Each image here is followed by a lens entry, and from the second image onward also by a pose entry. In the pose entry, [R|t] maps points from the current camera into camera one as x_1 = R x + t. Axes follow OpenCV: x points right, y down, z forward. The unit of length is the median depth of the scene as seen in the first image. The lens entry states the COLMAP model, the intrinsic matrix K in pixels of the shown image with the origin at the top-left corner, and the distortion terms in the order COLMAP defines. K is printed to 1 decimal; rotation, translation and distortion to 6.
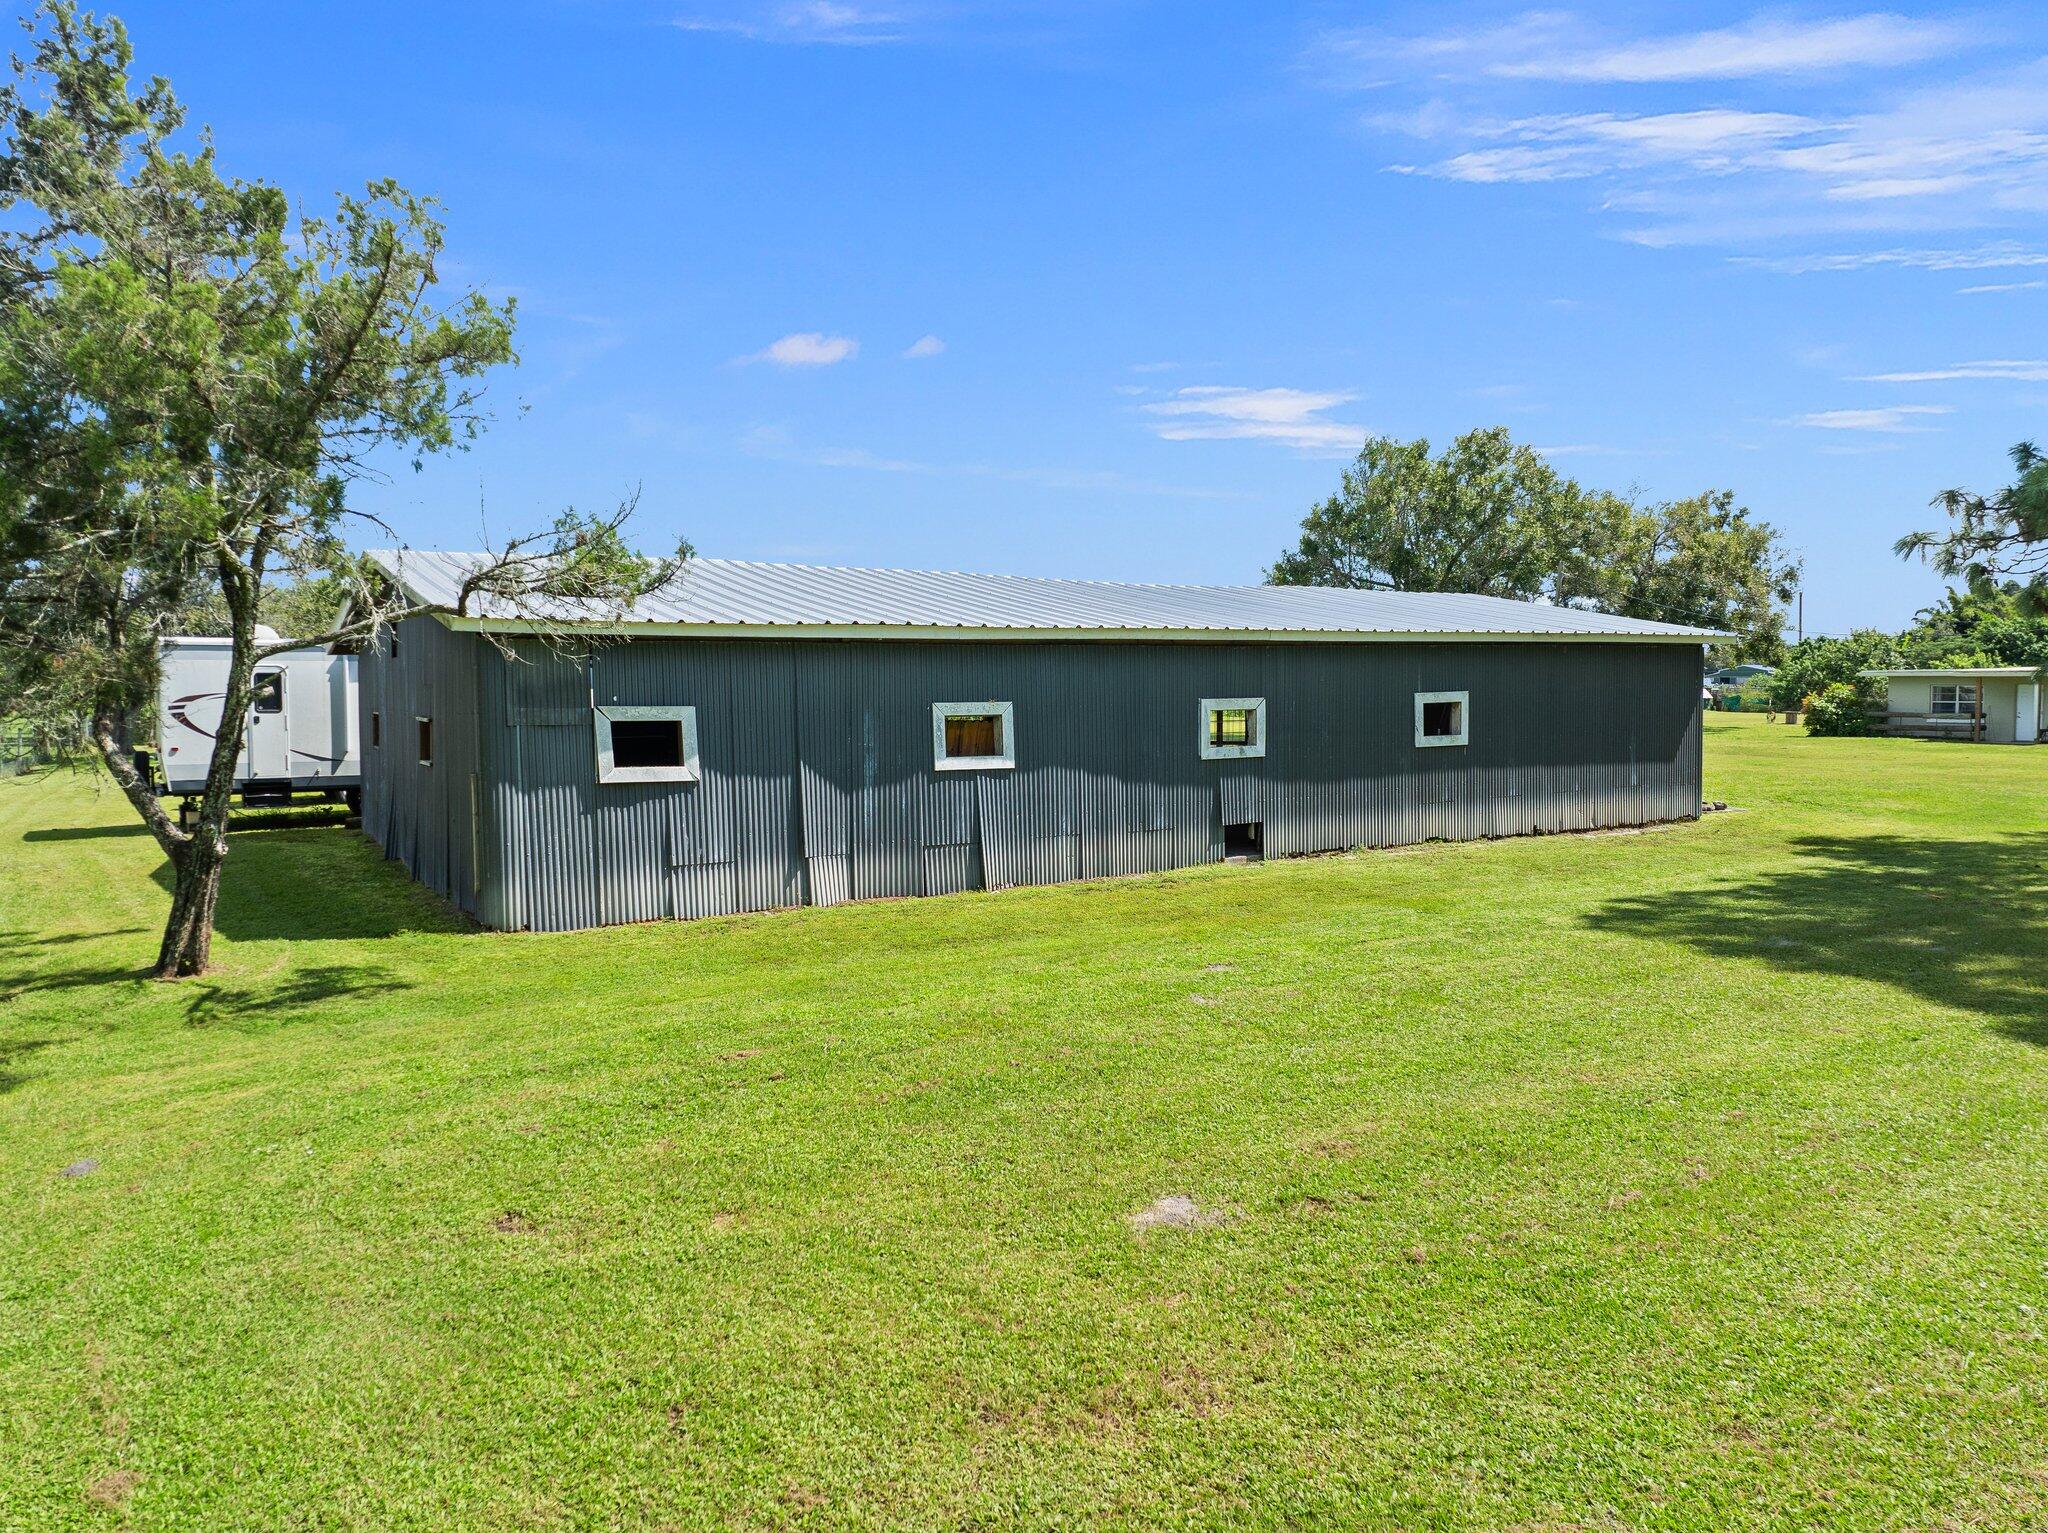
lens RADIAL K [[1406.0, 0, 1024.0], [0, 1406.0, 766.5], [0, 0, 1]] dist [-0.039170, -0.002510]
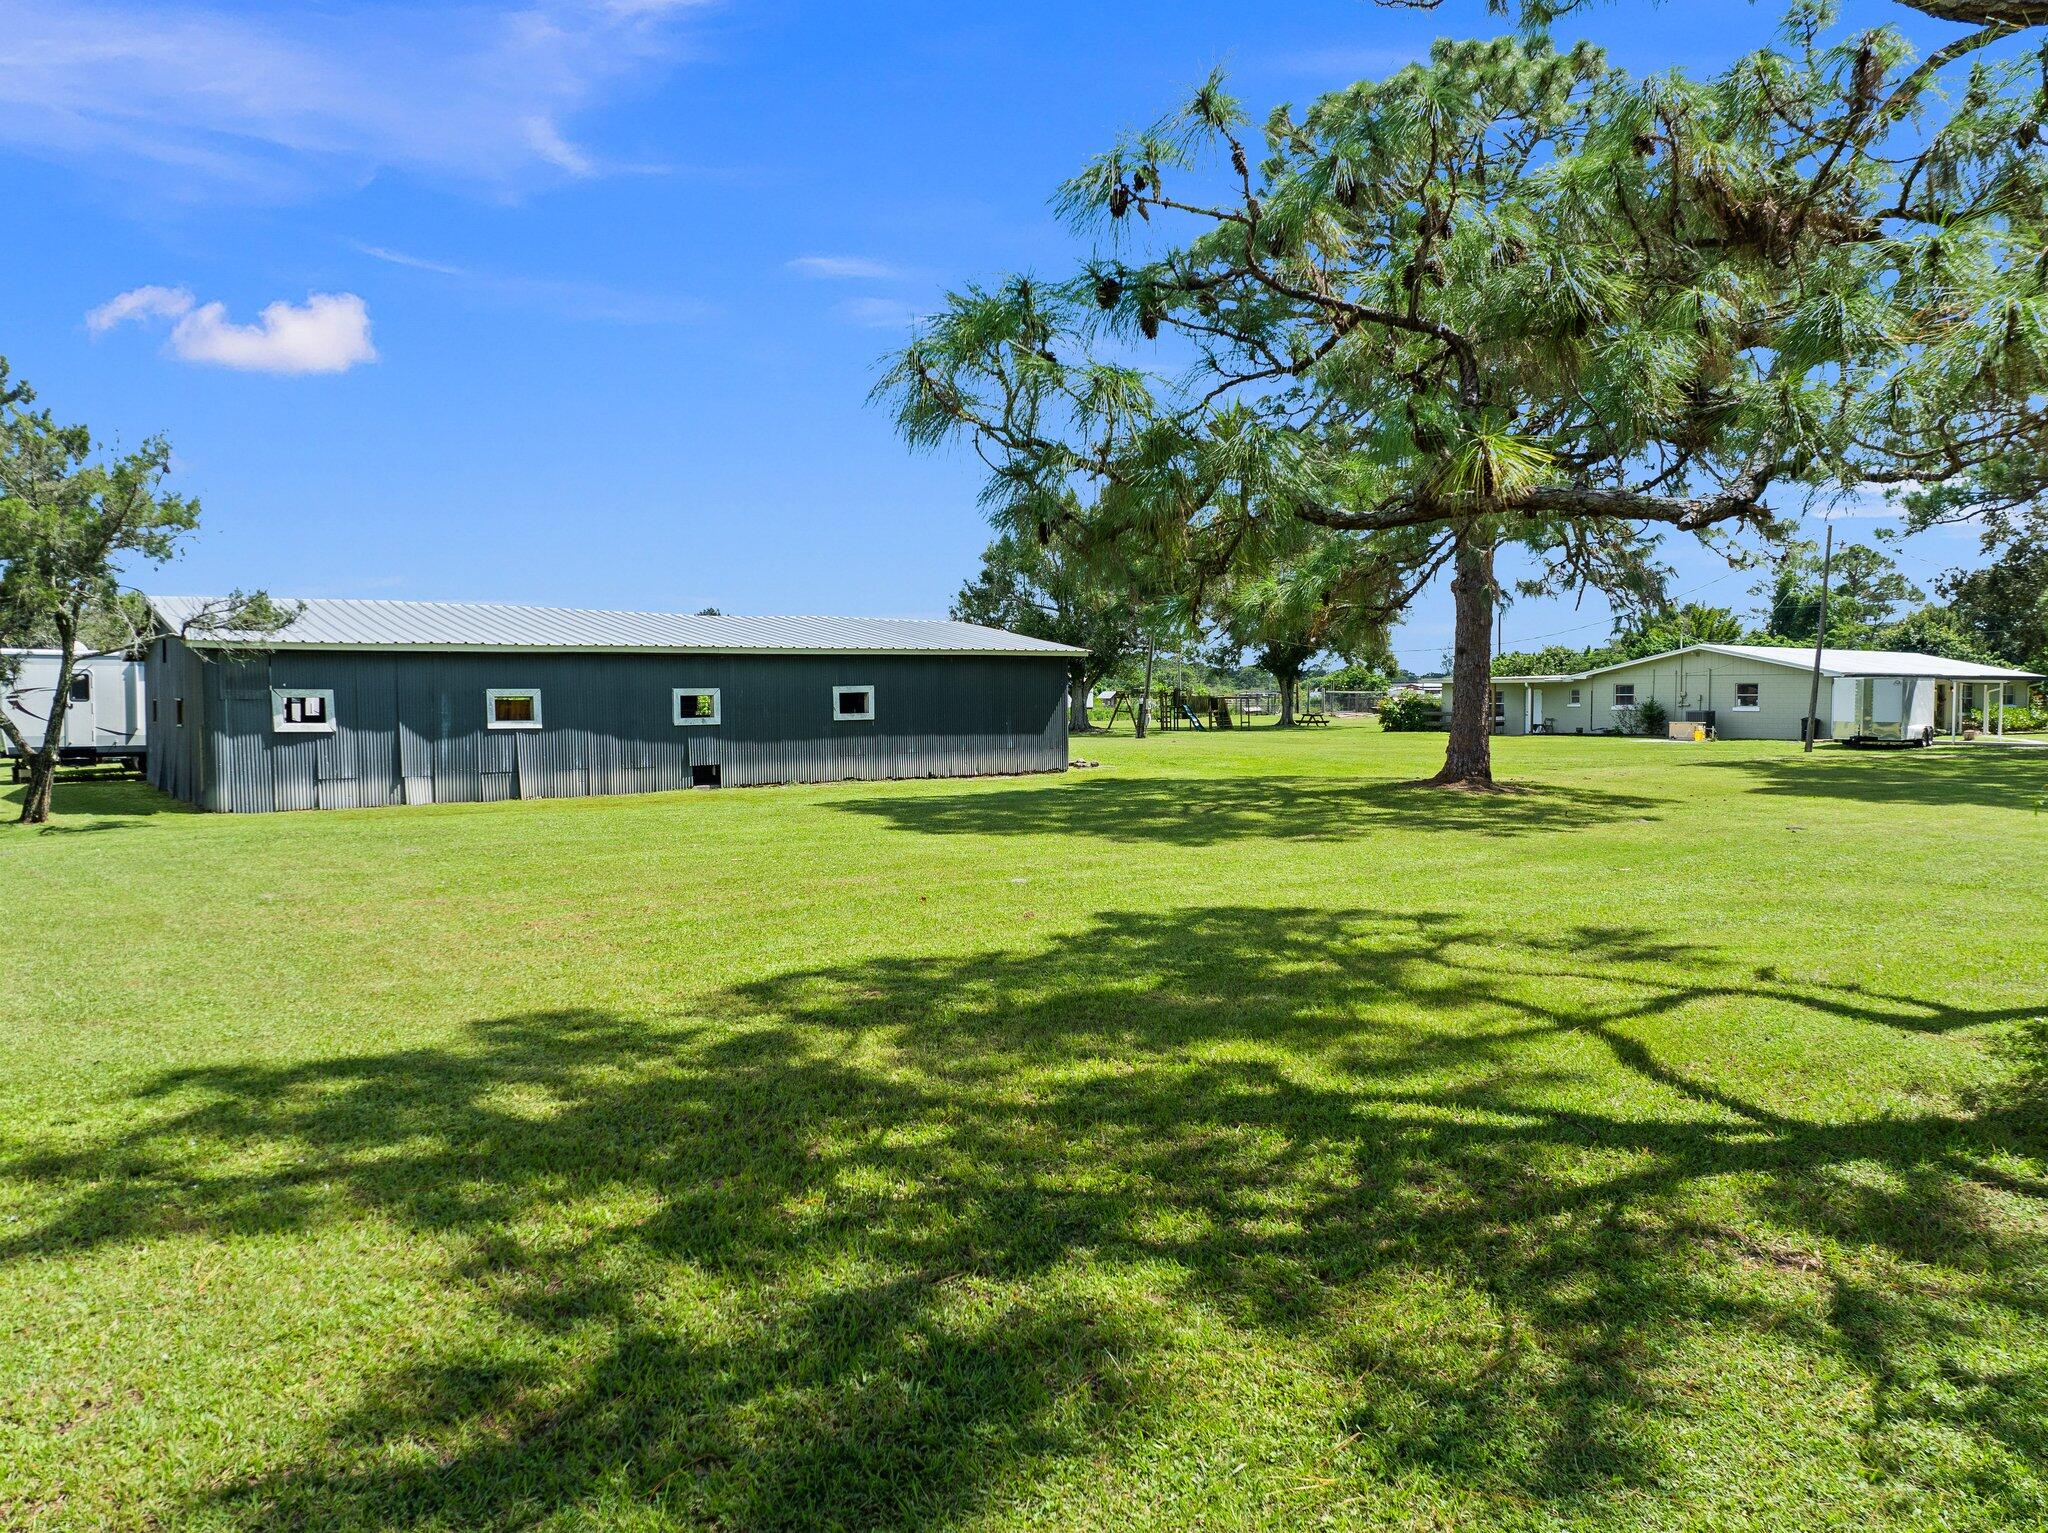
lens RADIAL K [[1416.5, 0, 1024.0], [0, 1416.5, 766.5], [0, 0, 1]] dist [-0.037075, -0.000402]
pose [[0.995052, -0.003700, 0.099286, 0.411384], [0.004708, 0.999940, -0.009923, 0.068281], [-0.099244, 0.010342, 0.995009, -0.763888]]
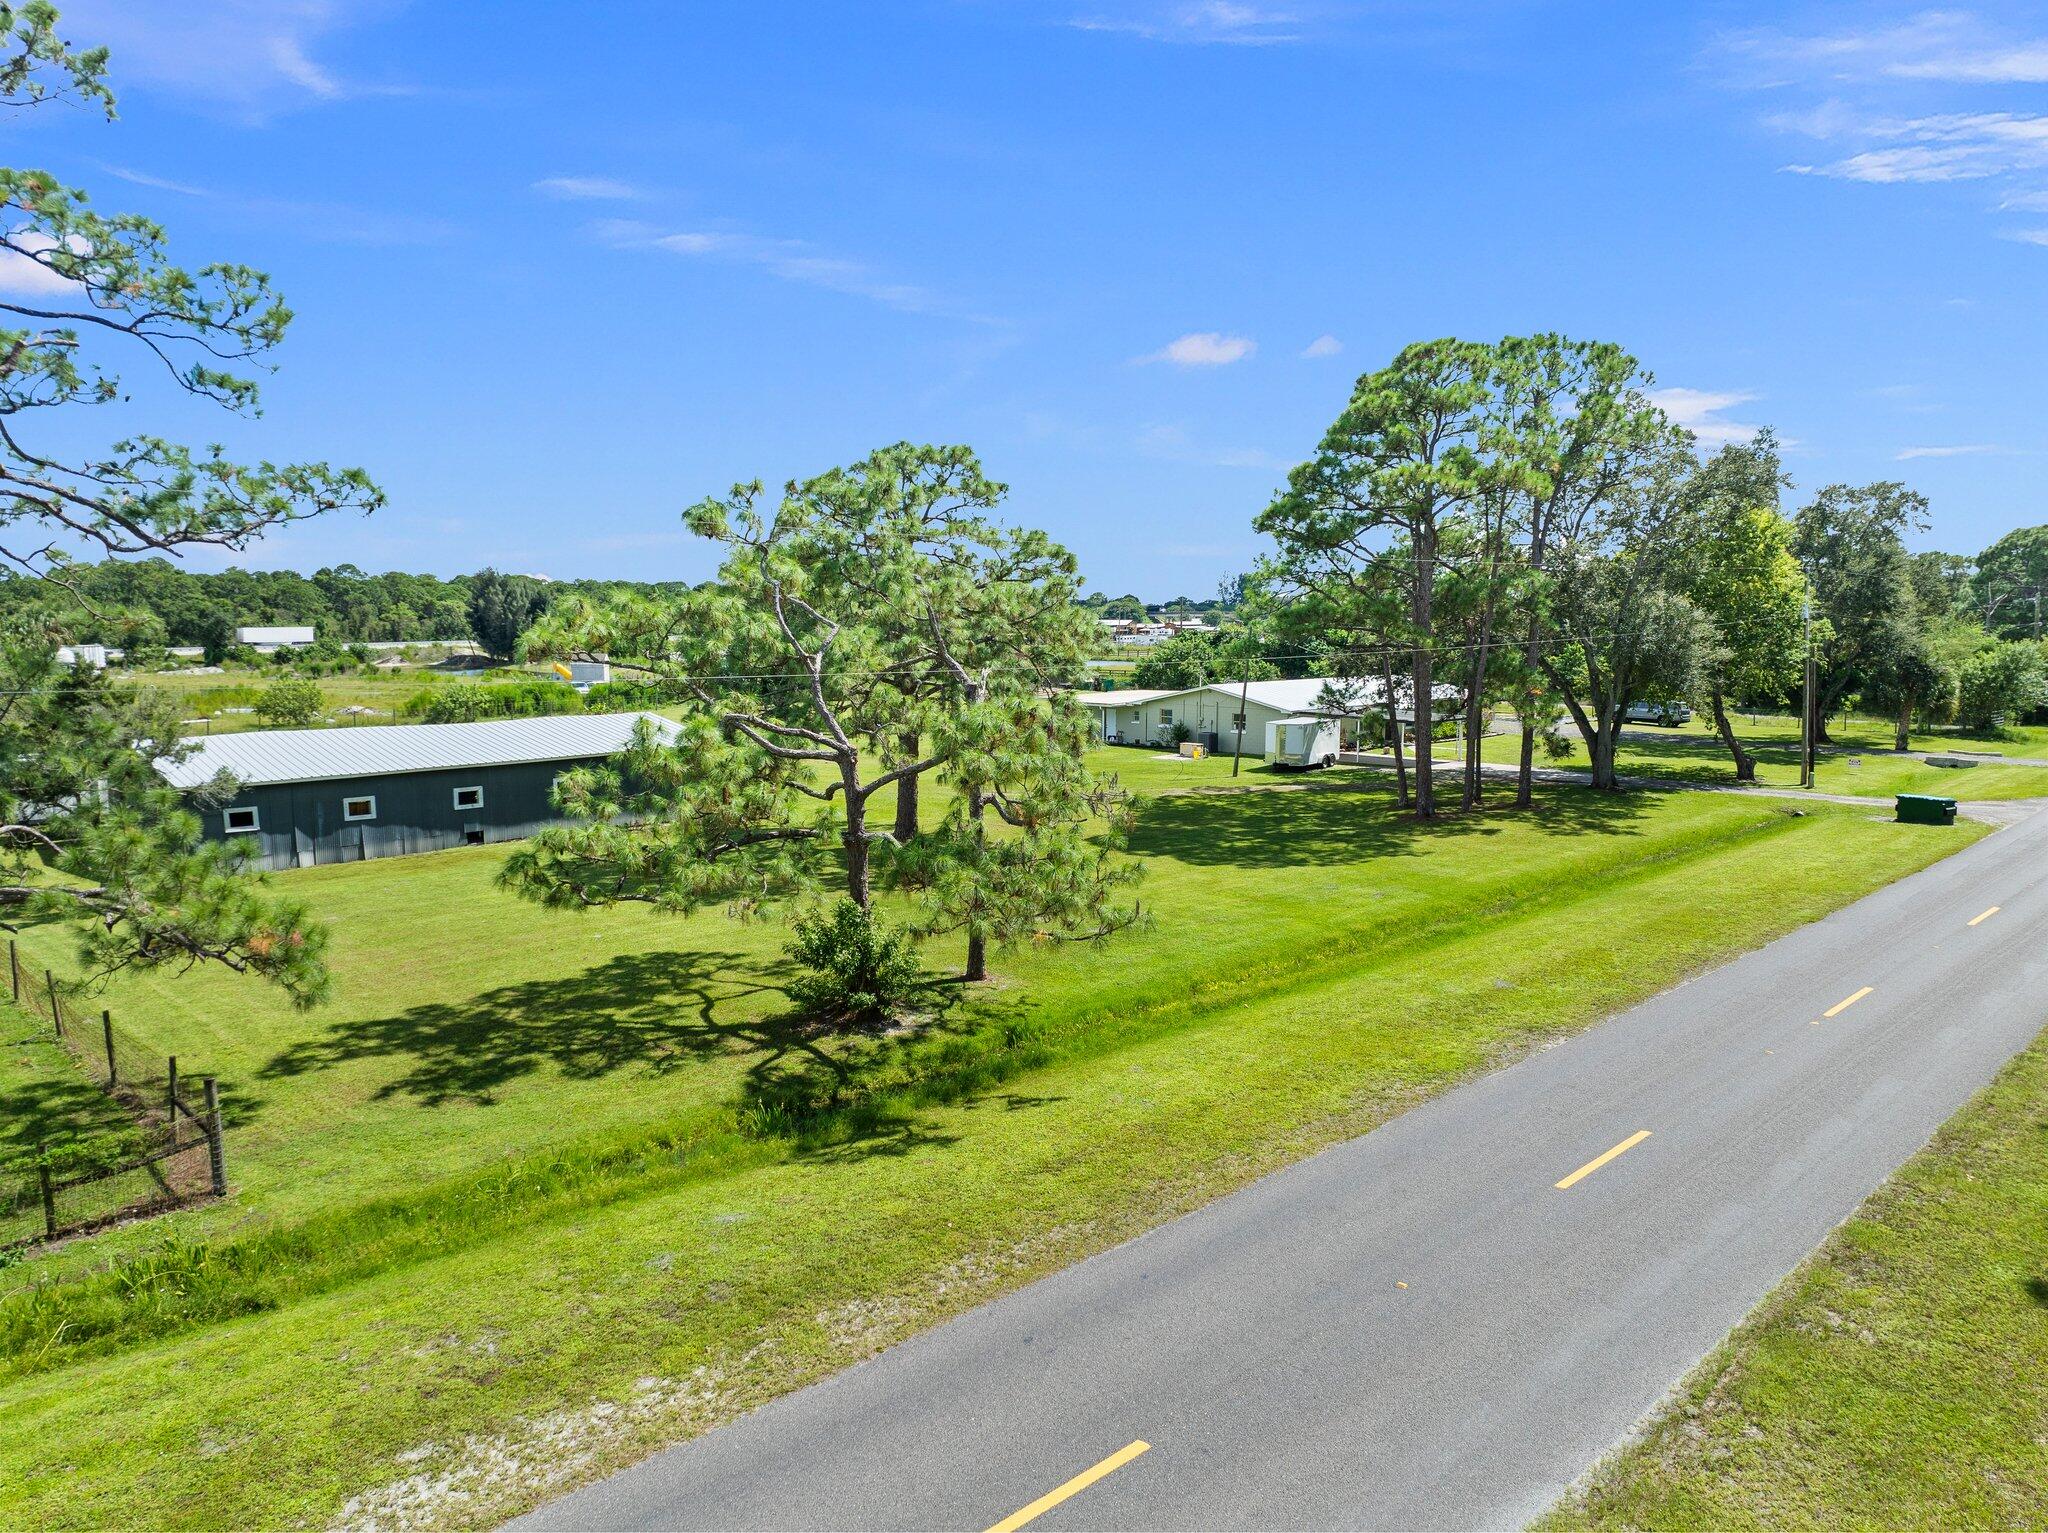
lens RADIAL K [[1436.0, 0, 1024.0], [0, 1436.0, 766.5], [0, 0, 1]] dist [-0.035601, -0.001332]
pose [[0.972128, -0.018311, 0.233736, 0.631366], [0.005957, 0.998553, 0.053450, -0.264850], [-0.234377, -0.050568, 0.970830, -2.263960]]
